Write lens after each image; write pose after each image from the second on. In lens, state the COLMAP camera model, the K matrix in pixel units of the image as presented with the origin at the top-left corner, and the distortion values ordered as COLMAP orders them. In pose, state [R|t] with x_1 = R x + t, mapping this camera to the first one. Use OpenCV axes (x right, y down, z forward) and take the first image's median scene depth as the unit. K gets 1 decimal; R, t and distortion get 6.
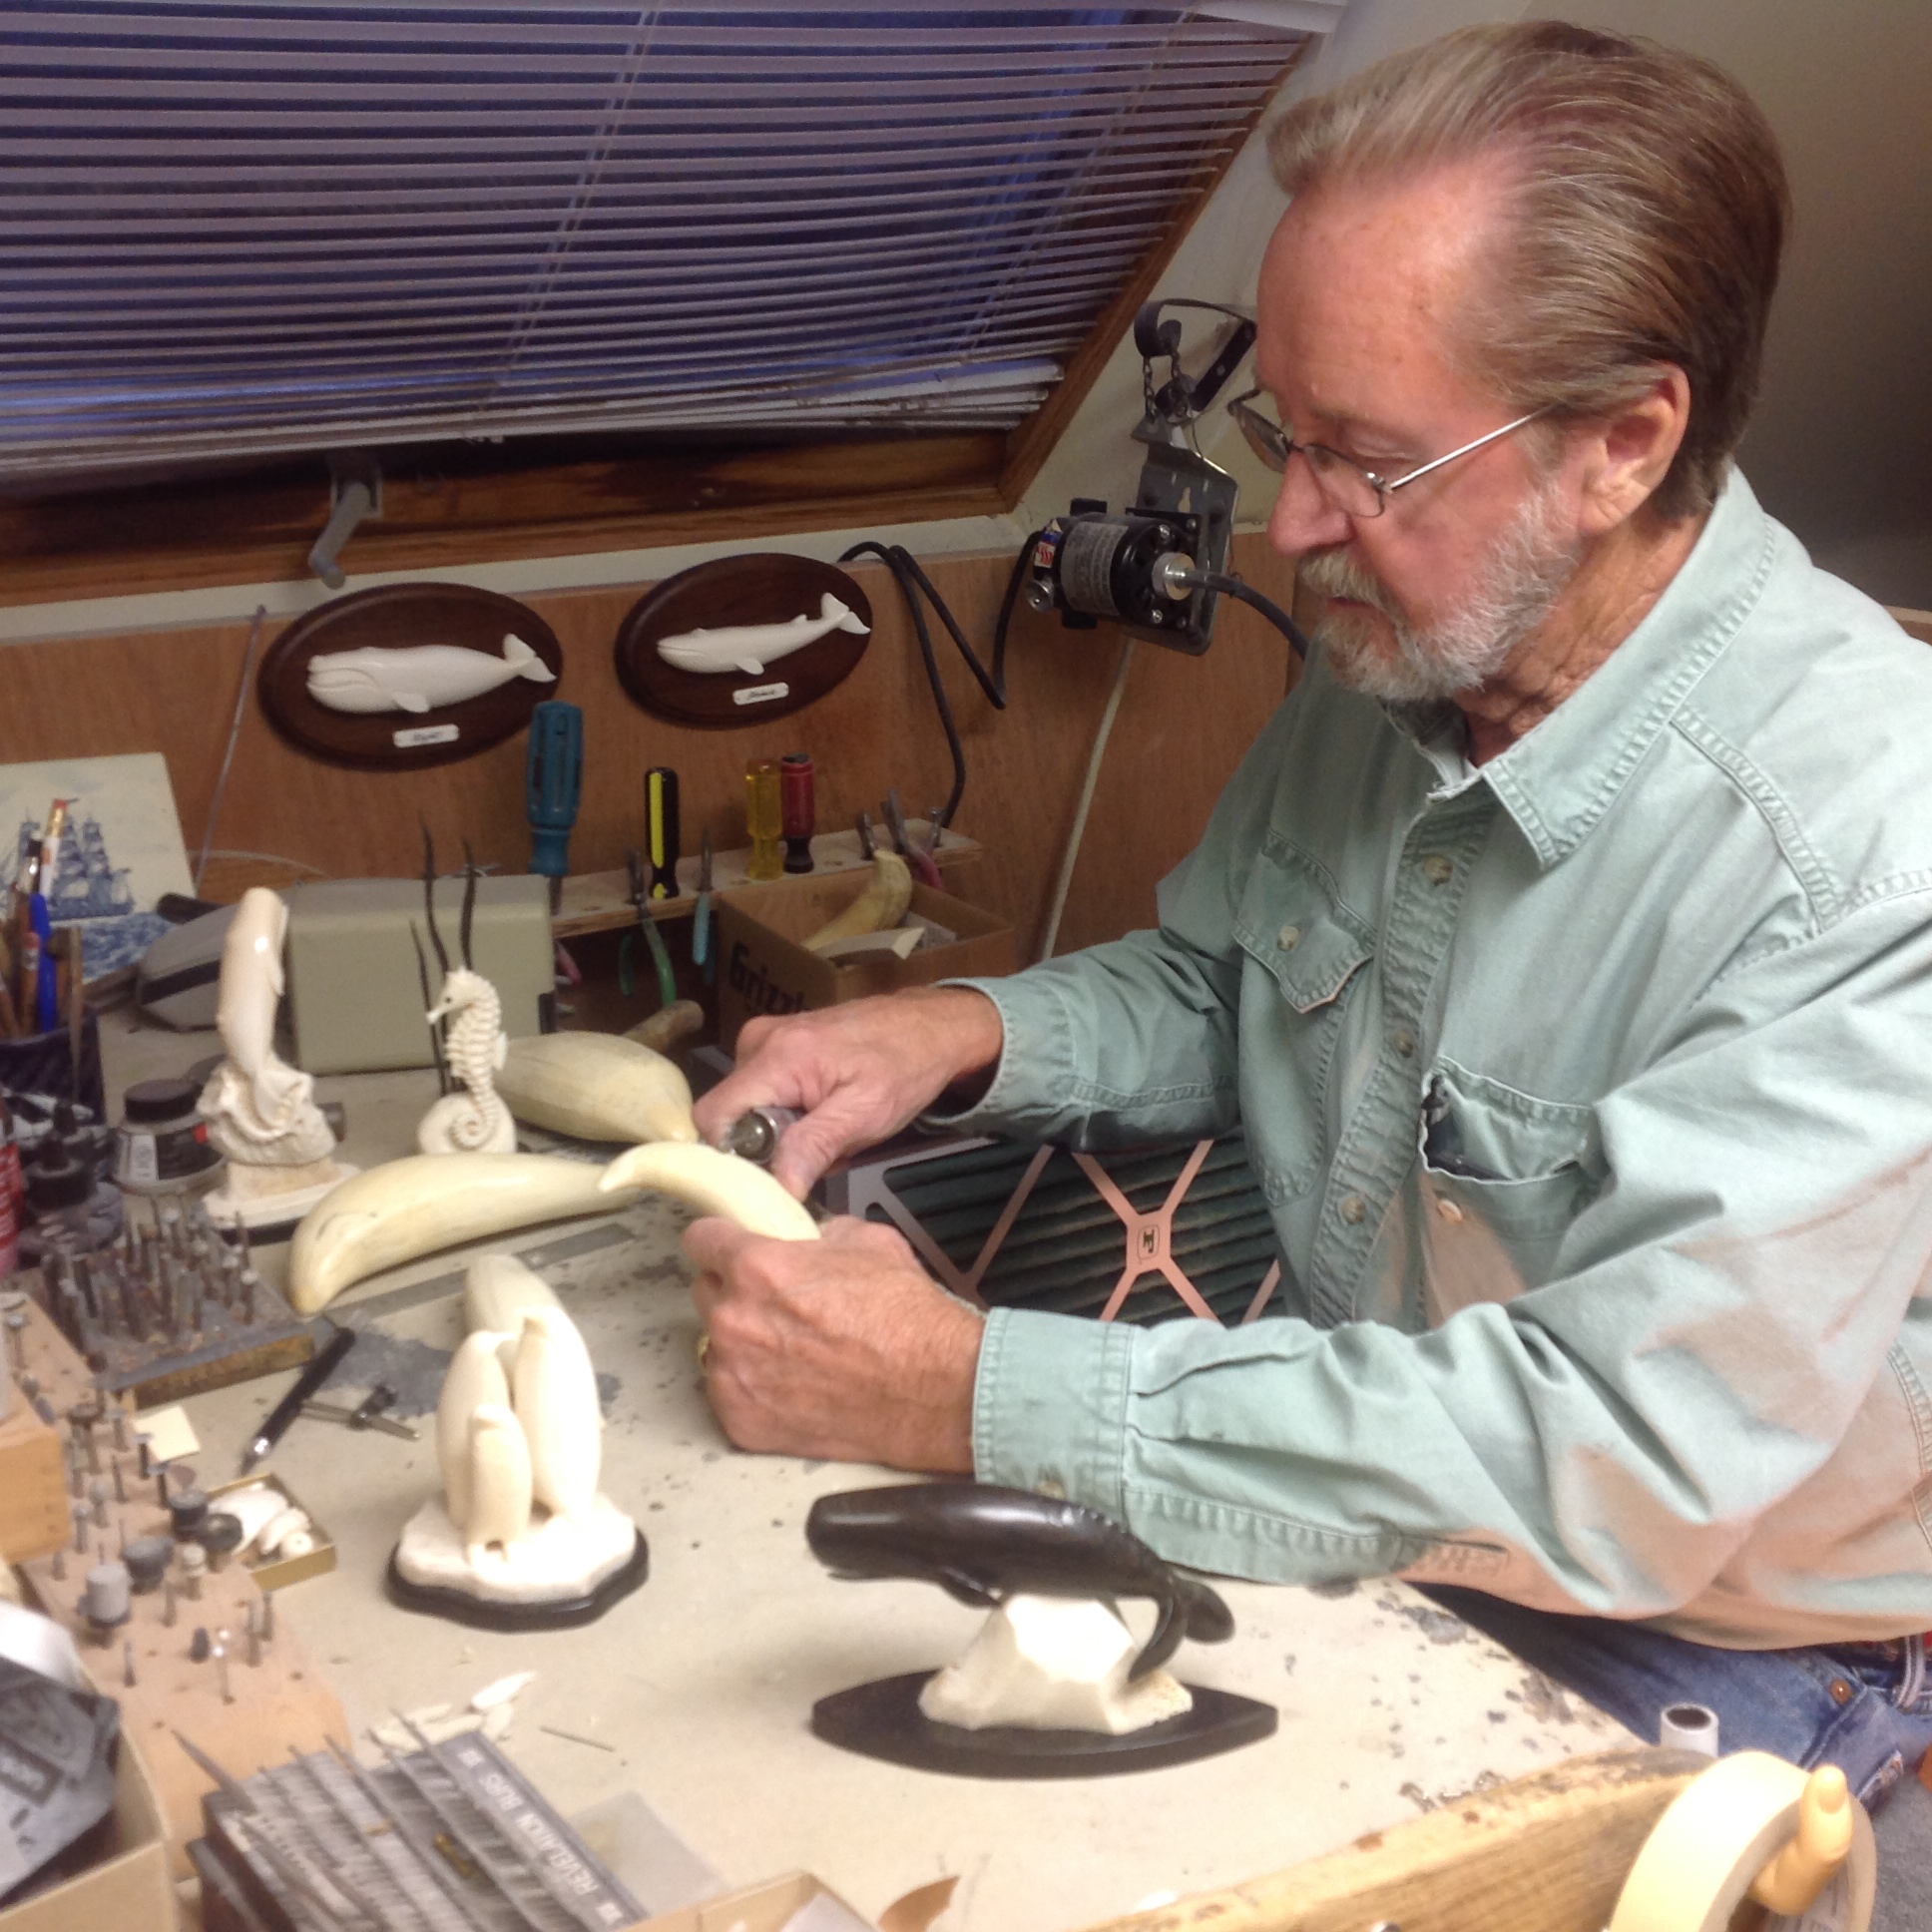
lens RADIAL K [[3749.0, 0, 966.0], [0, 3749.0, 966.0], [0, 0, 1]] dist [0.443091, -0.176385]
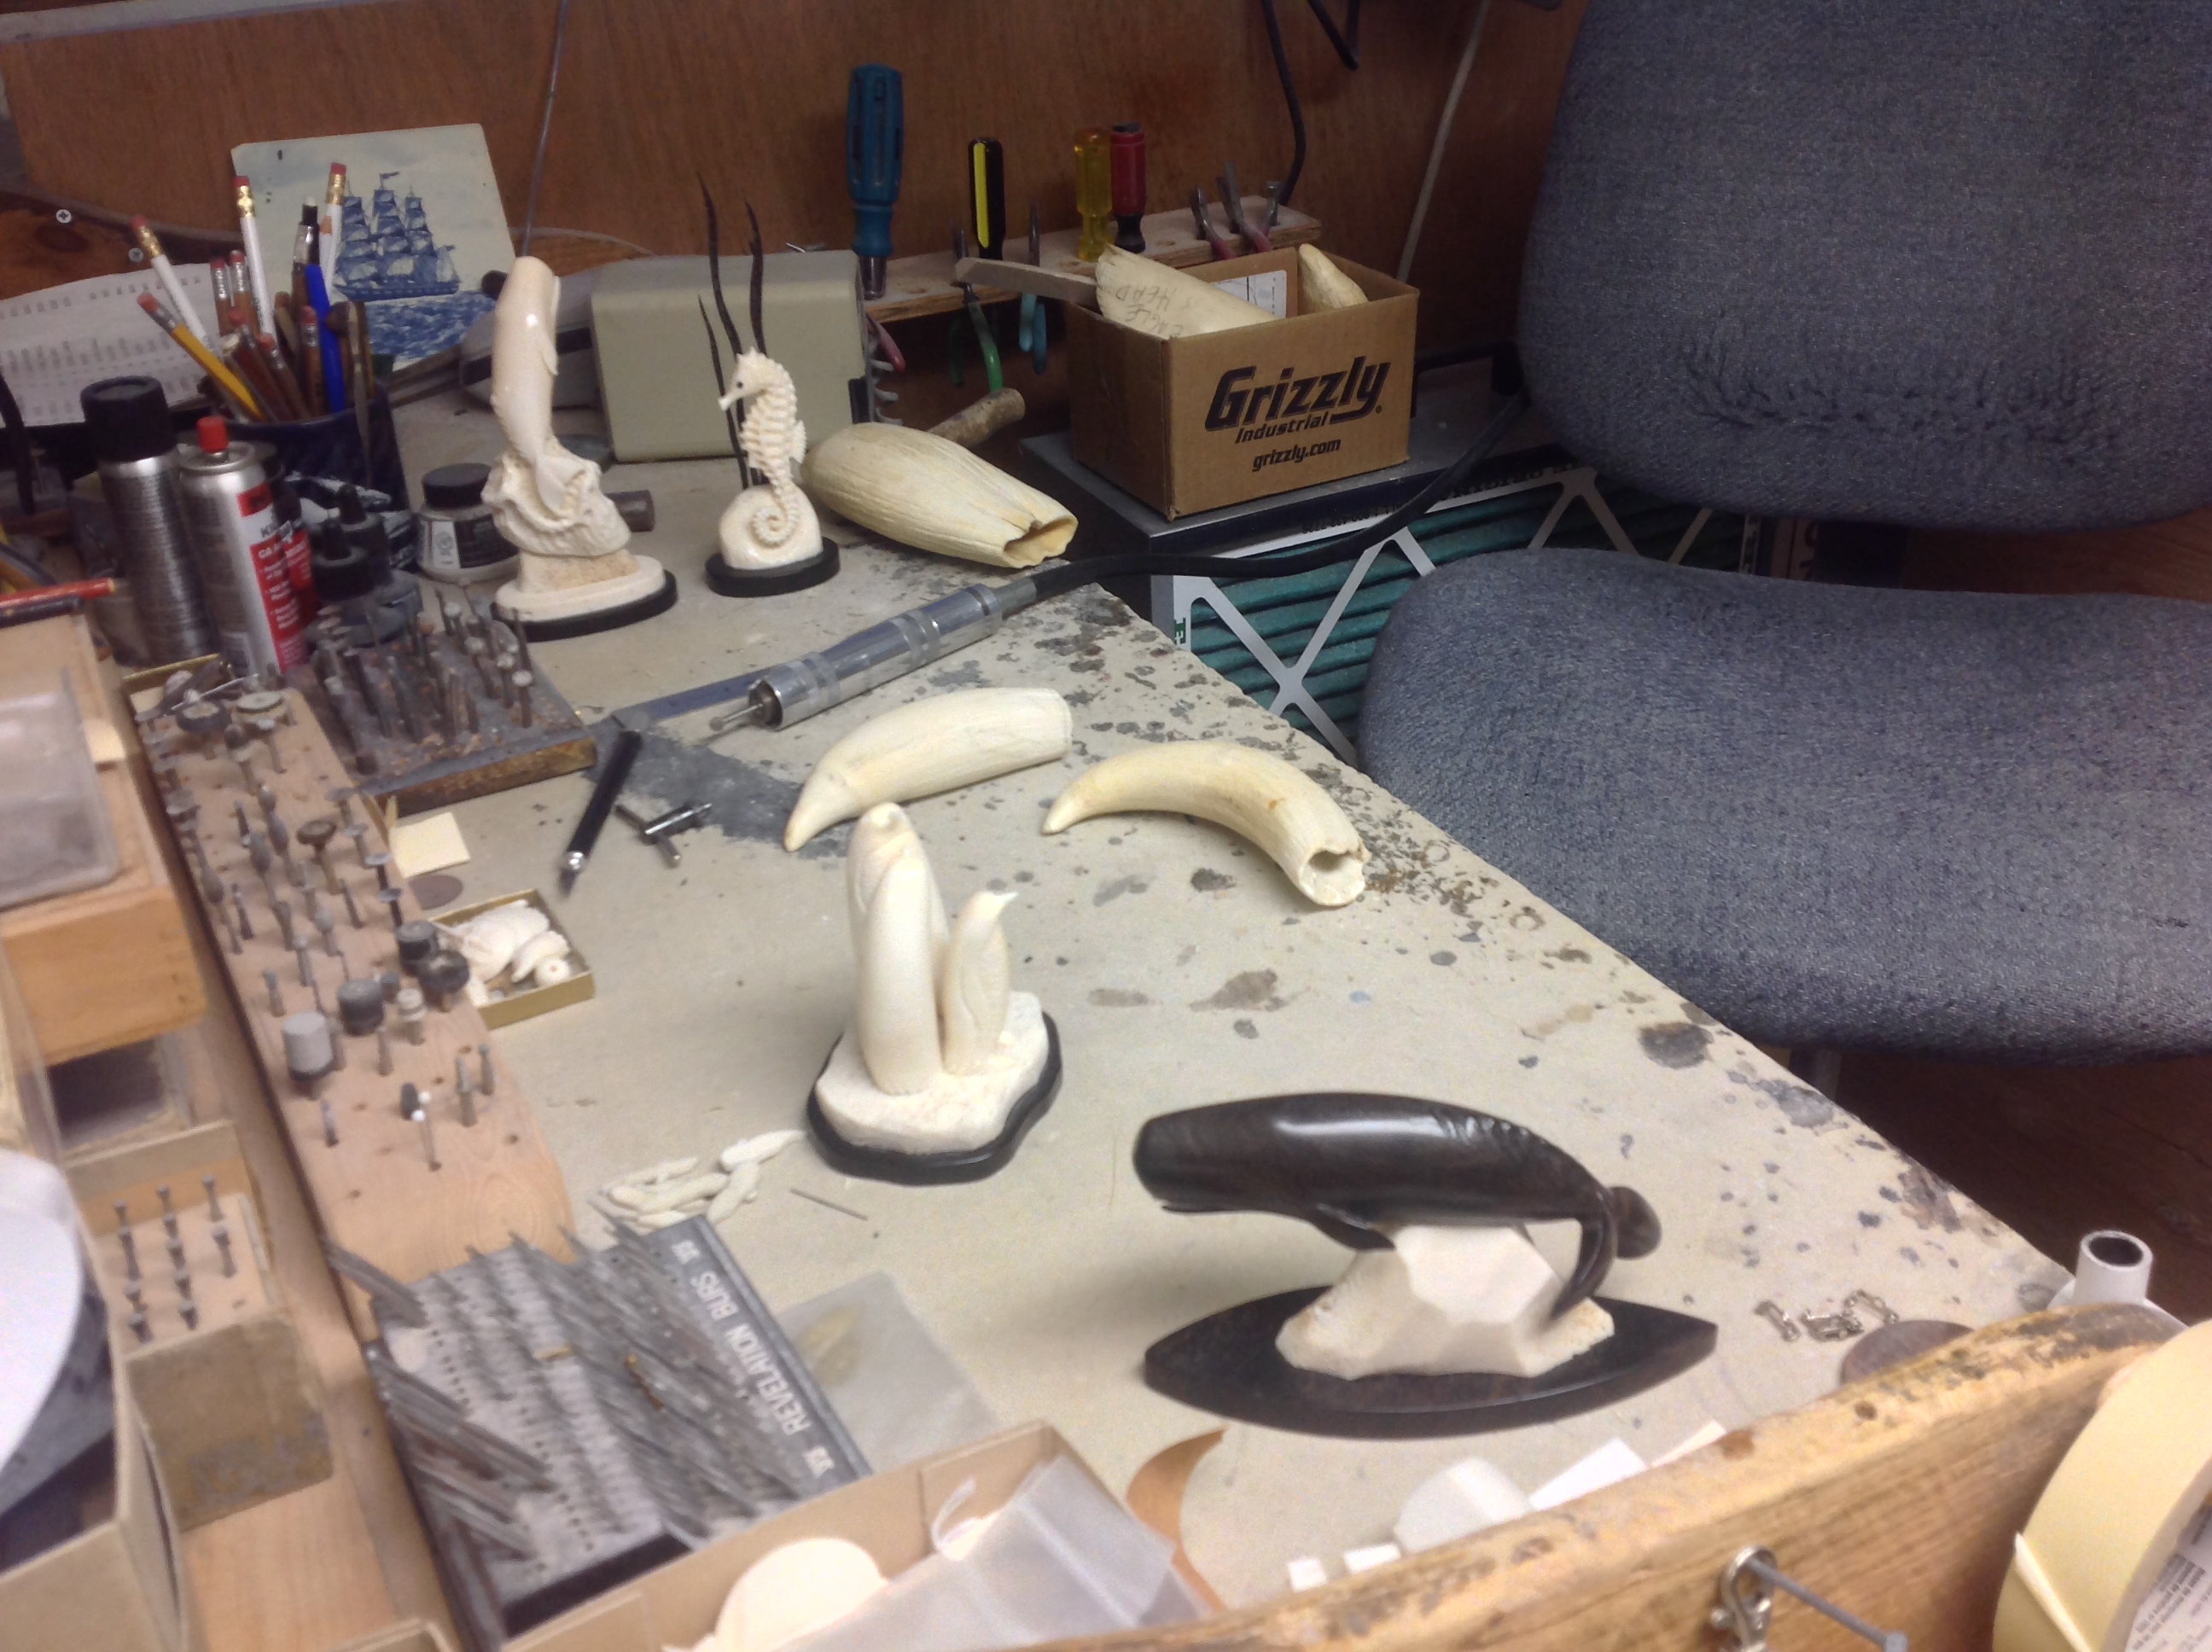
lens RADIAL K [[2242.6, 0, 1088.4], [0, 2242.6, 814.3], [0, 0, 1]] dist [0.222660, -0.518319]
pose [[0.992926, 0.024117, -0.116262, 0.019331], [-0.001374, 0.981424, 0.191845, 0.005722], [0.118729, -0.190328, 0.974515, 0.460196]]
